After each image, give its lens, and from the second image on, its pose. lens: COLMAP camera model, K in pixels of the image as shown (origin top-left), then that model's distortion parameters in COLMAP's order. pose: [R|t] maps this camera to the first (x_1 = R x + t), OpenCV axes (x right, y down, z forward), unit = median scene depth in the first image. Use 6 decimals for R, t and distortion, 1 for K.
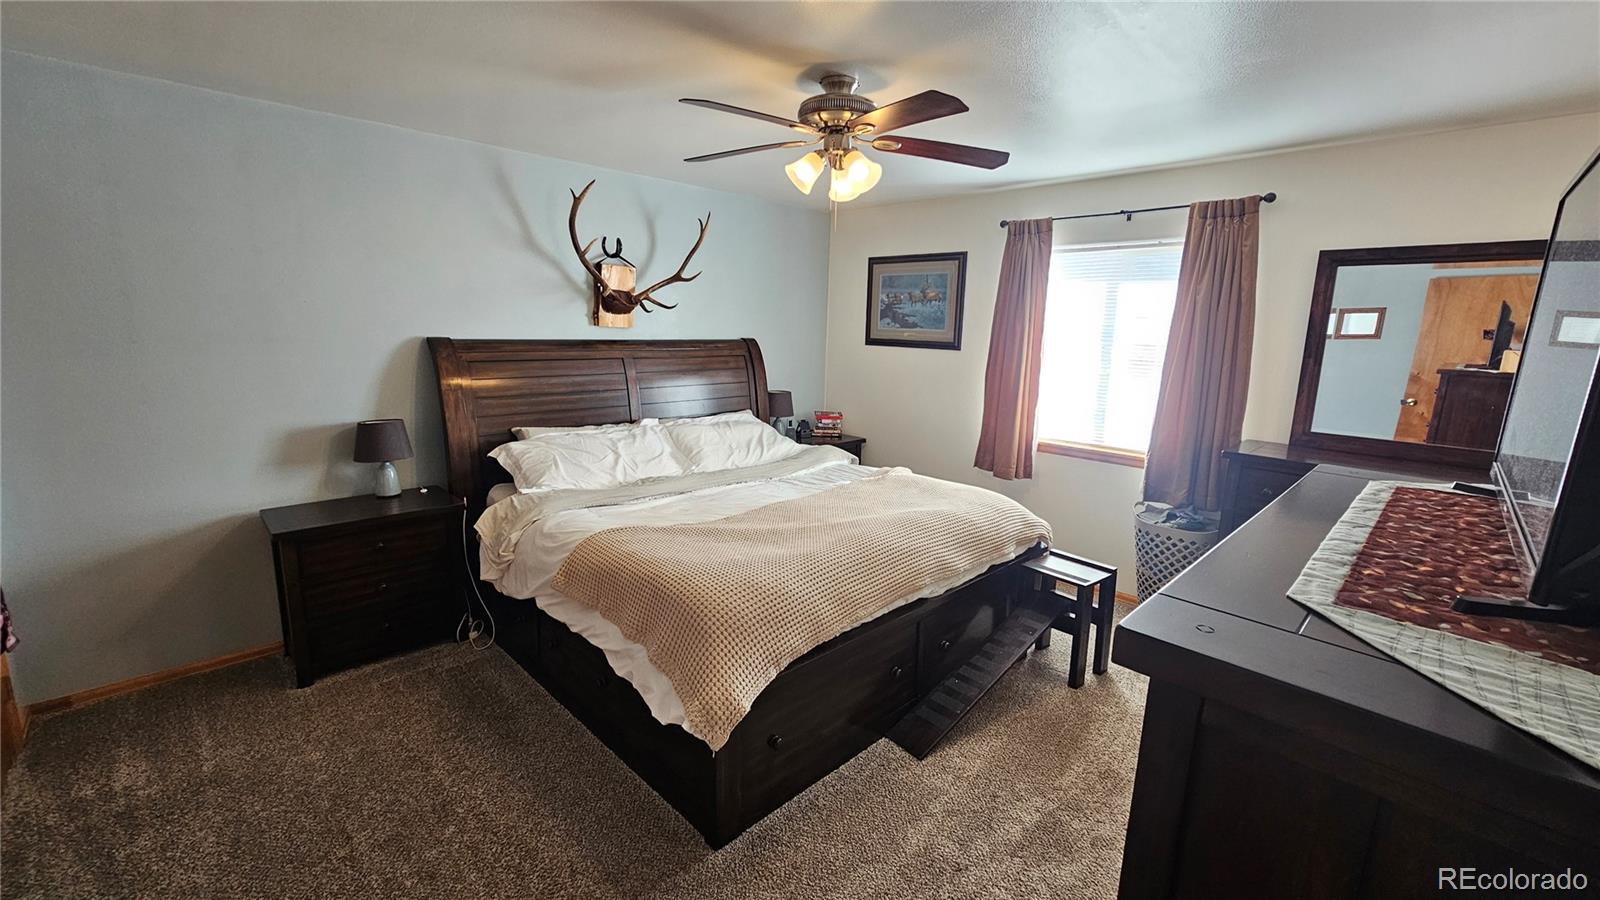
lens RADIAL K [[660.1, 0, 805.9], [0, 660.1, 446.6], [0, 0, 1]] dist [-0.000905, 0.000497]
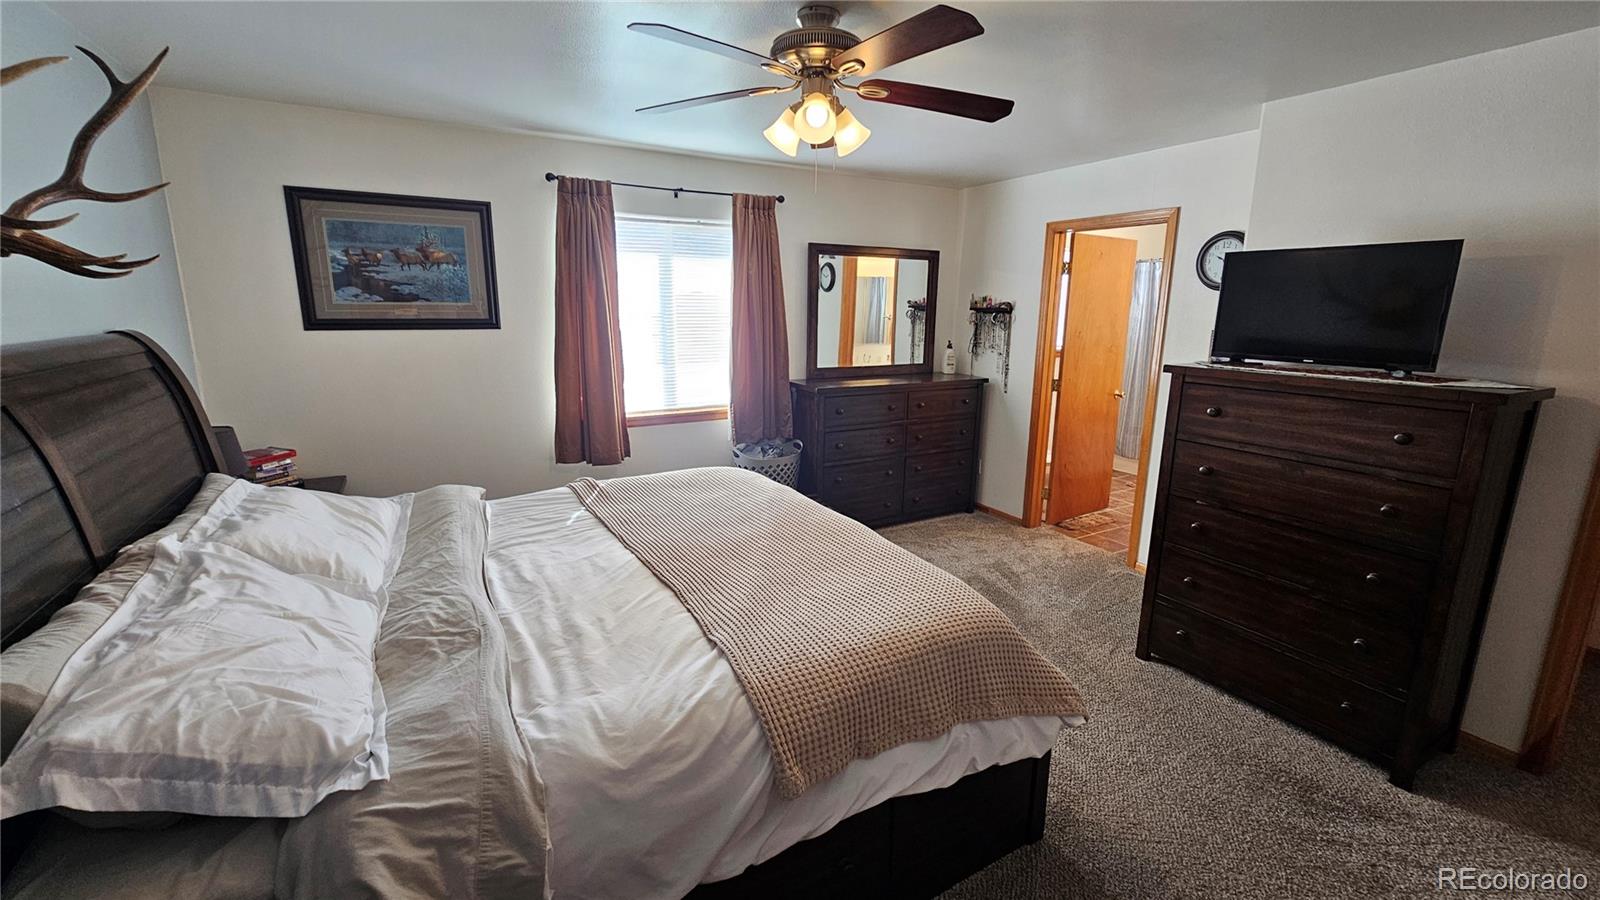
lens RADIAL K [[660.1, 0, 805.9], [0, 660.1, 446.6], [0, 0, 1]] dist [-0.000905, 0.000497]
pose [[0.239309, -0.227936, 0.943810, -0.505481], [0.176124, 0.966119, 0.188666, -0.102303], [-0.954836, 0.121079, 0.271346, 0.490843]]
